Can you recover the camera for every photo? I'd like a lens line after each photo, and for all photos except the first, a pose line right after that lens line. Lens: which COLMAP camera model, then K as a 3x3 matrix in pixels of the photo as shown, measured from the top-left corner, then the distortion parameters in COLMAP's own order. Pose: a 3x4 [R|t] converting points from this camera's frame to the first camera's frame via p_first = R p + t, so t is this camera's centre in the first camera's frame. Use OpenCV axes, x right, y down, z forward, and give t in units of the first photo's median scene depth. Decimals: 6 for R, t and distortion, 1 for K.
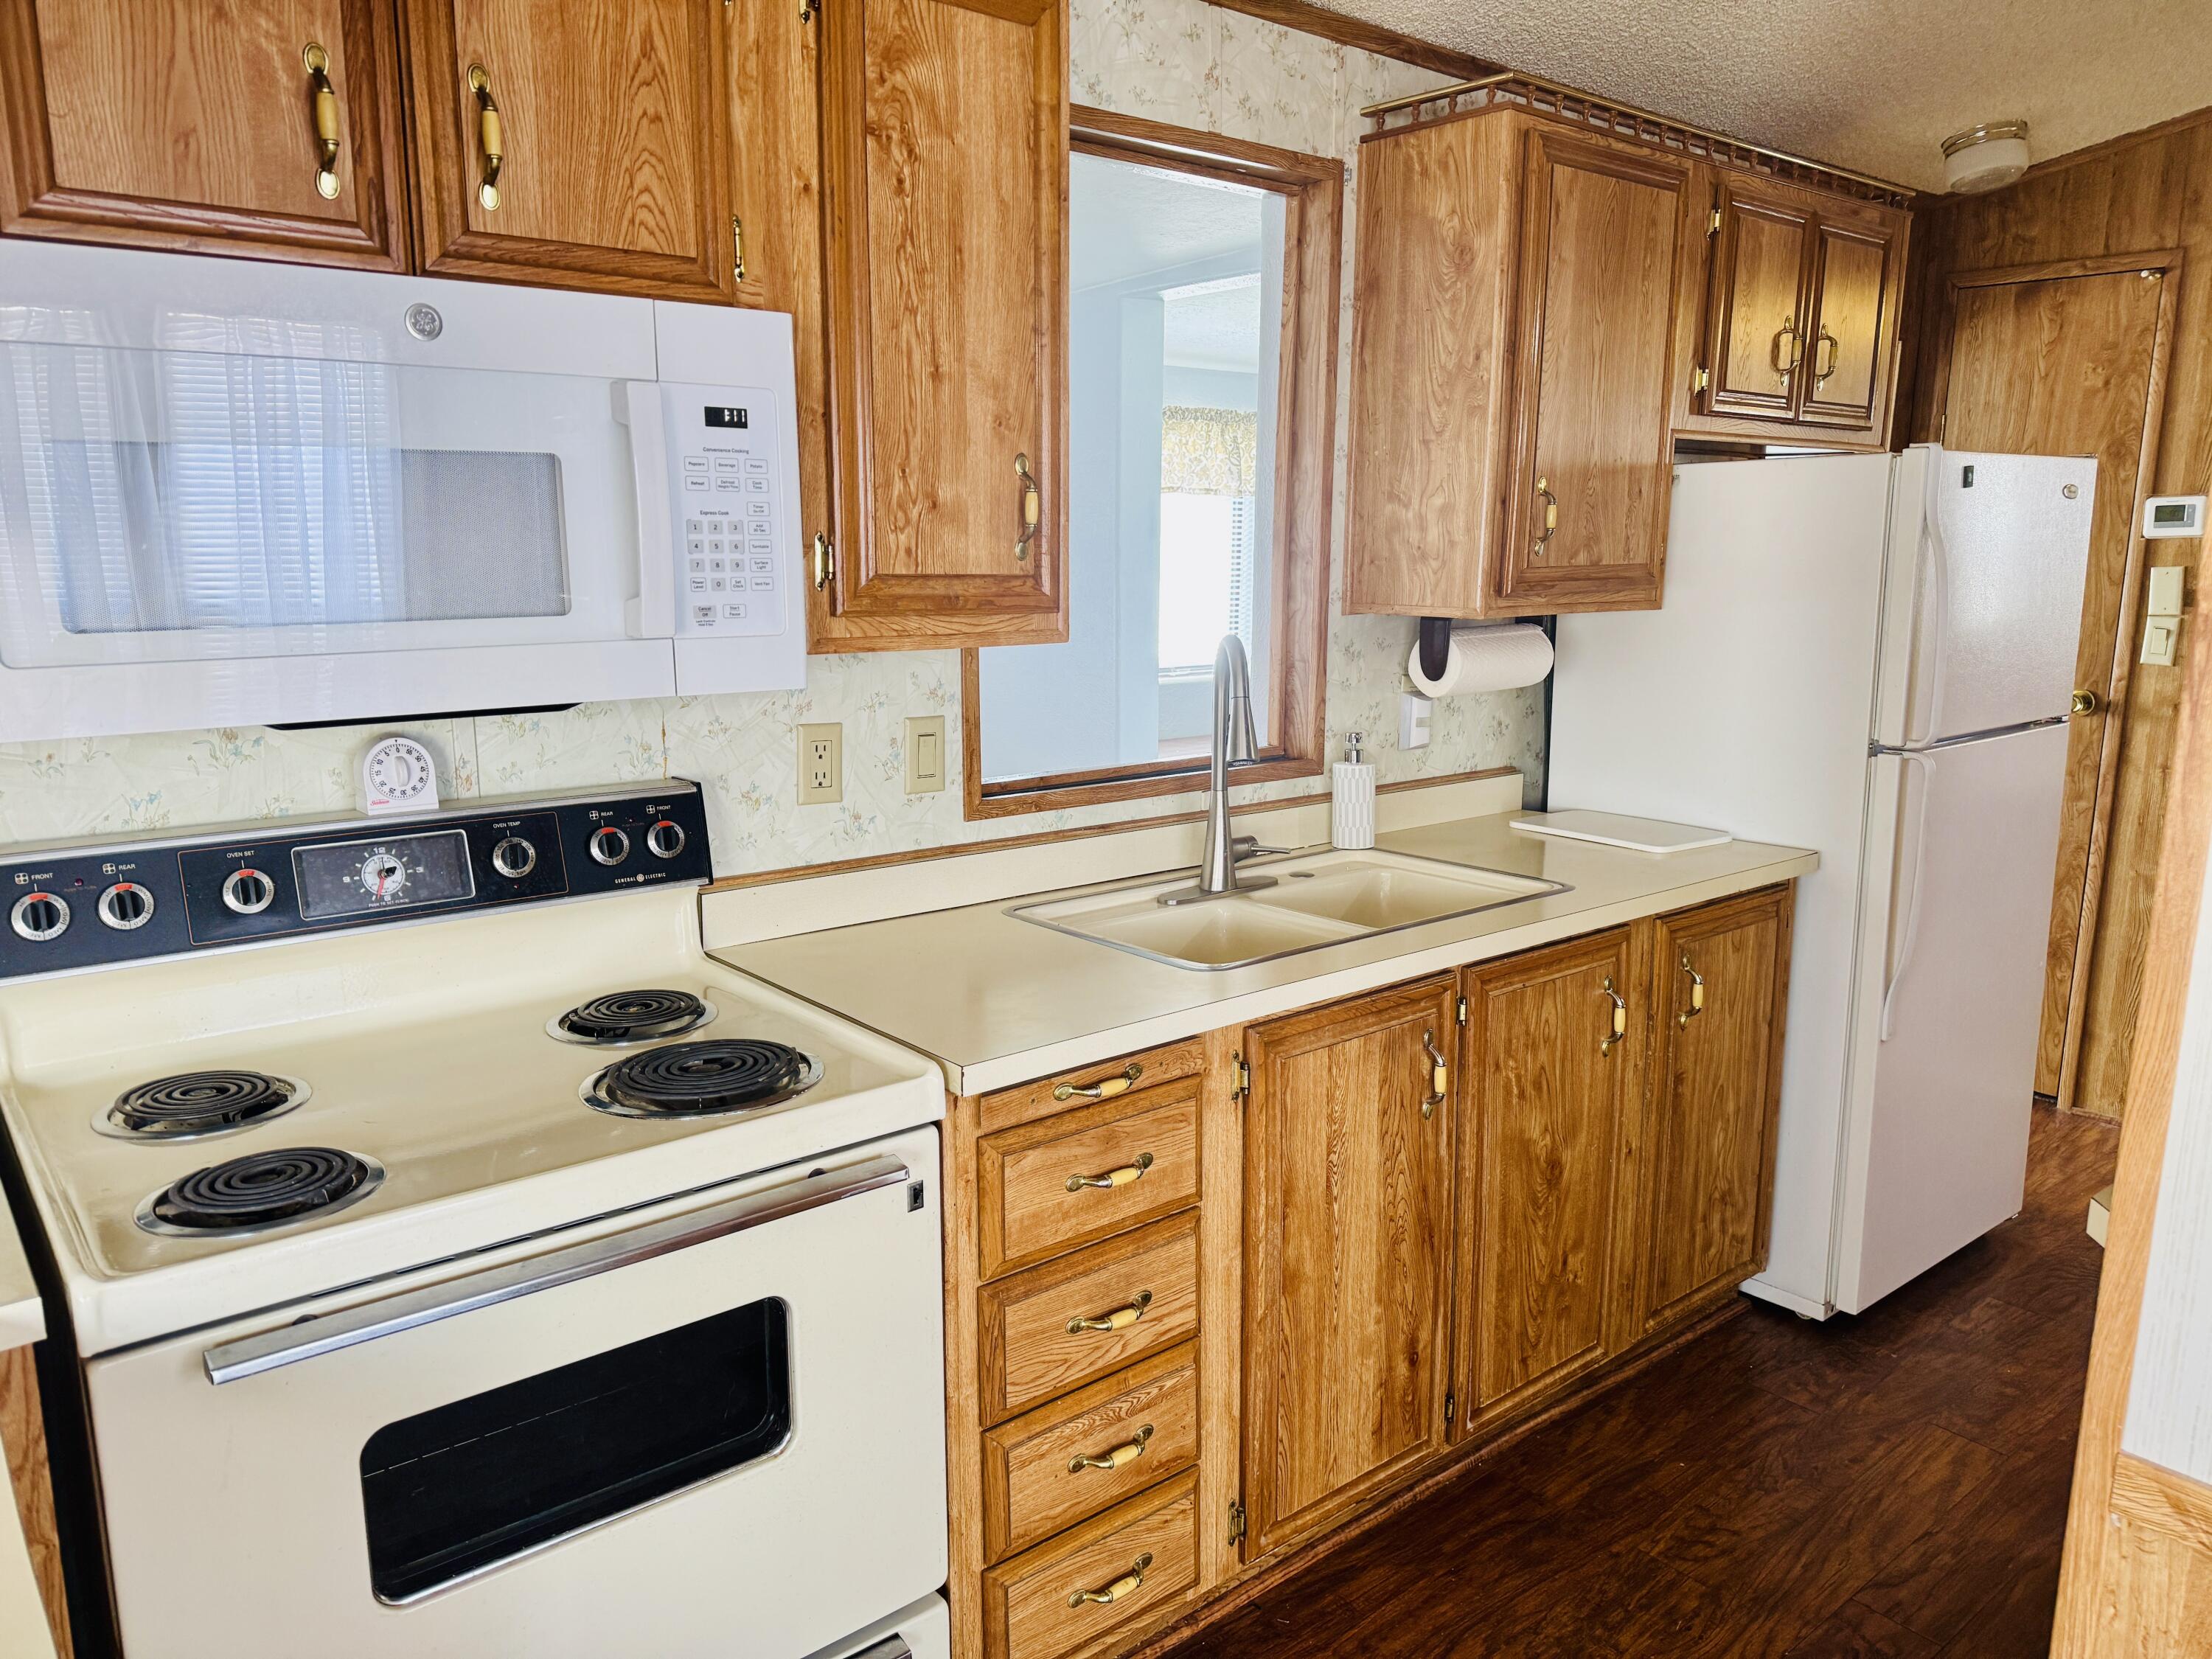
lens RADIAL K [[1542.1, 0, 1113.8], [0, 1542.1, 847.9], [0, 0, 1]] dist [0.046922, -0.056328]
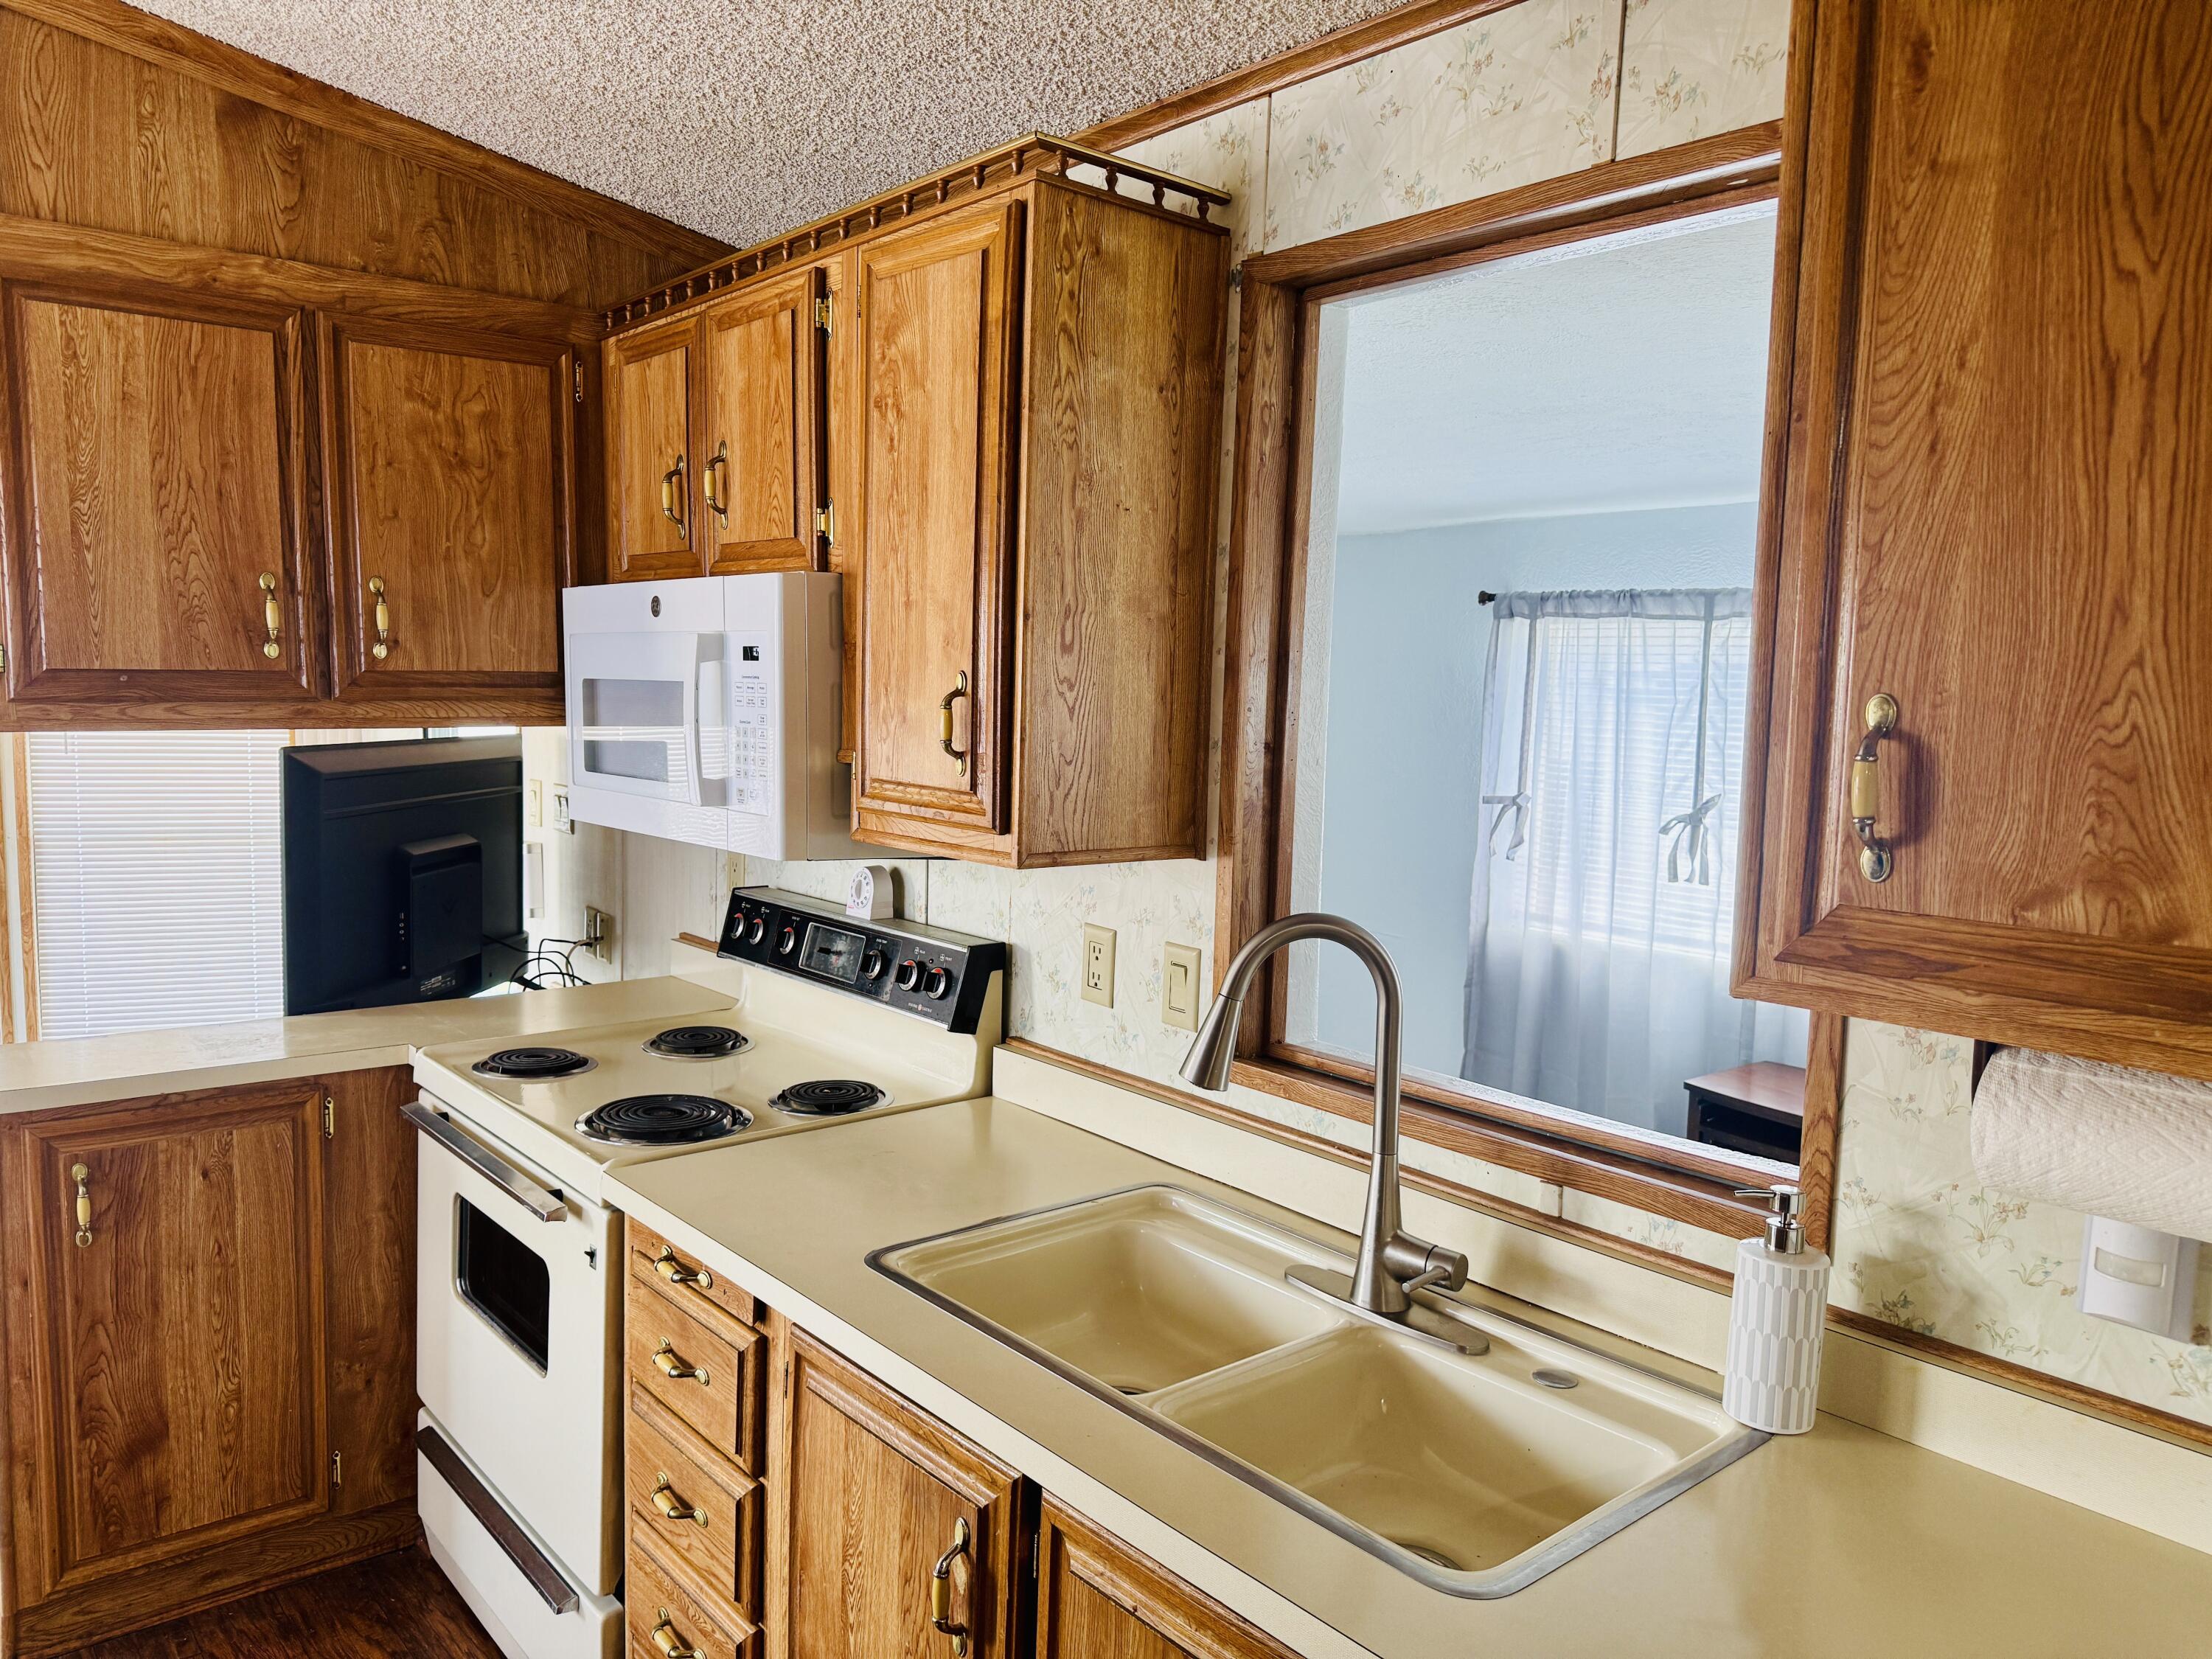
lens RADIAL K [[1542.1, 0, 1118.7], [0, 1542.1, 840.2], [0, 0, 1]] dist [0.046922, -0.056328]
pose [[0.024605, 0.104293, -0.994242, 0.981892], [-0.220752, 0.970560, 0.096345, -0.284189], [0.975020, 0.217110, 0.046904, 1.139576]]
